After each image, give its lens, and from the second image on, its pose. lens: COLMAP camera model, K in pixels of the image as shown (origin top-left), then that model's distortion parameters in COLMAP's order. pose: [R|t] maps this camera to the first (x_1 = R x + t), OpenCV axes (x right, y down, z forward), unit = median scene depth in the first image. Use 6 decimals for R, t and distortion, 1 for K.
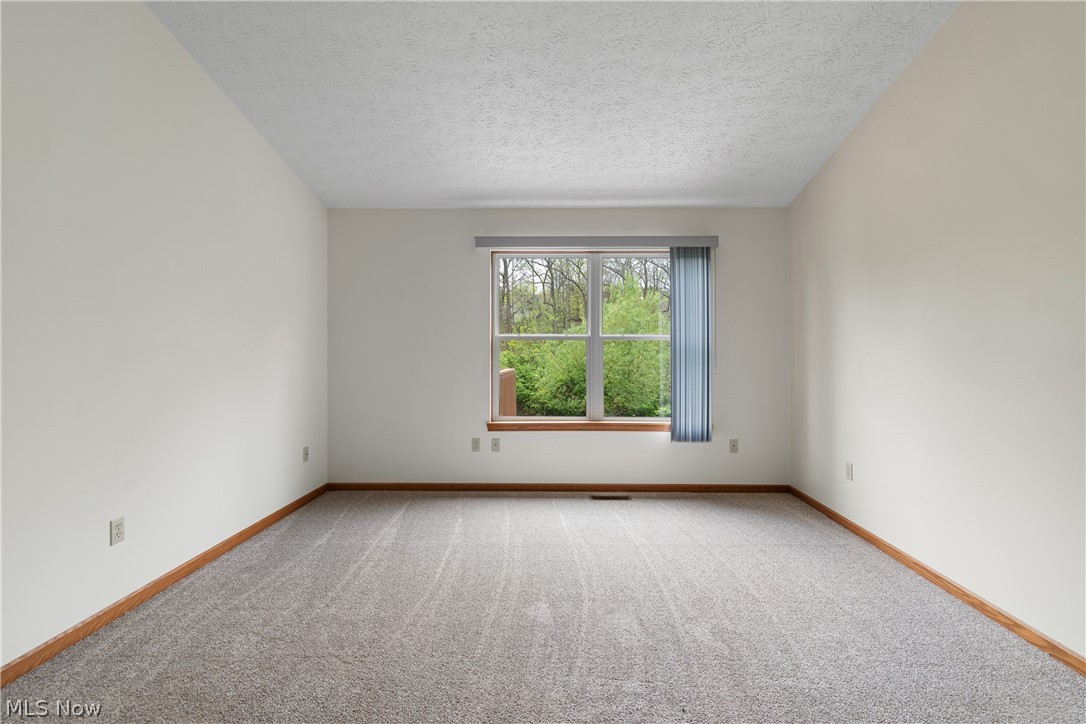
lens RADIAL K [[475.1, 0, 543.5], [0, 475.1, 341.7], [0, 0, 1]] dist [0.001583, 0.000009]
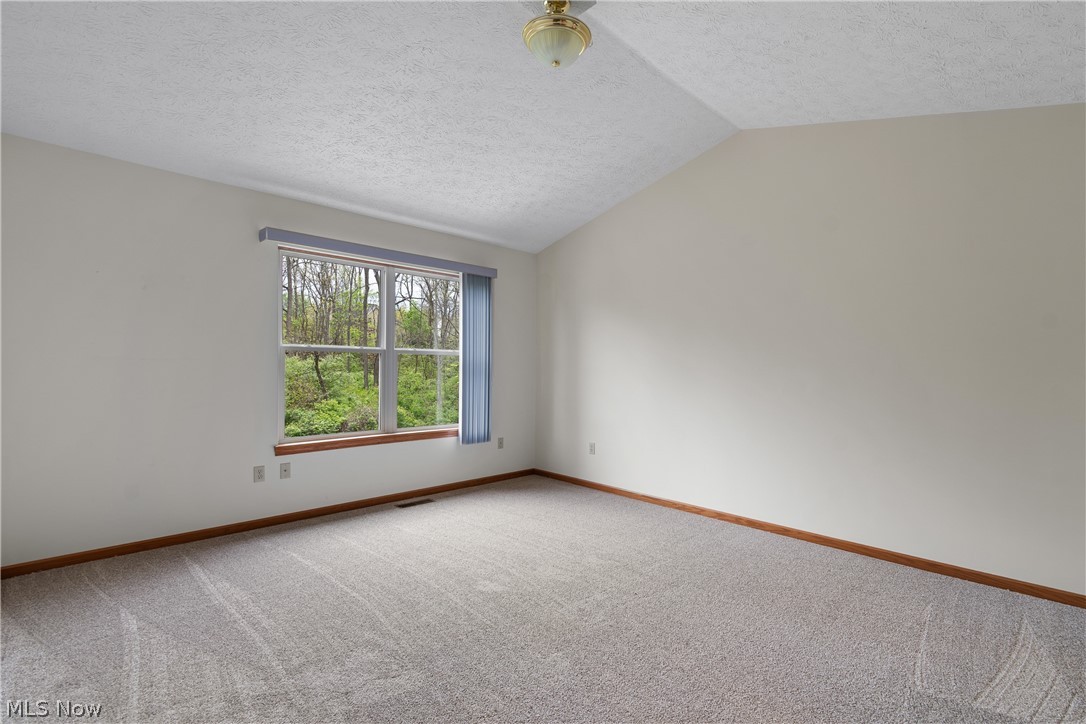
lens RADIAL K [[484.3, 0, 555.6], [0, 484.3, 364.6], [0, 0, 1]] dist [-0.001711, -0.001493]
pose [[0.705849, 0.009802, 0.708294, -0.395487], [-0.023793, 0.999668, 0.009876, 0.002286], [-0.707963, -0.023823, 0.705848, 0.028351]]
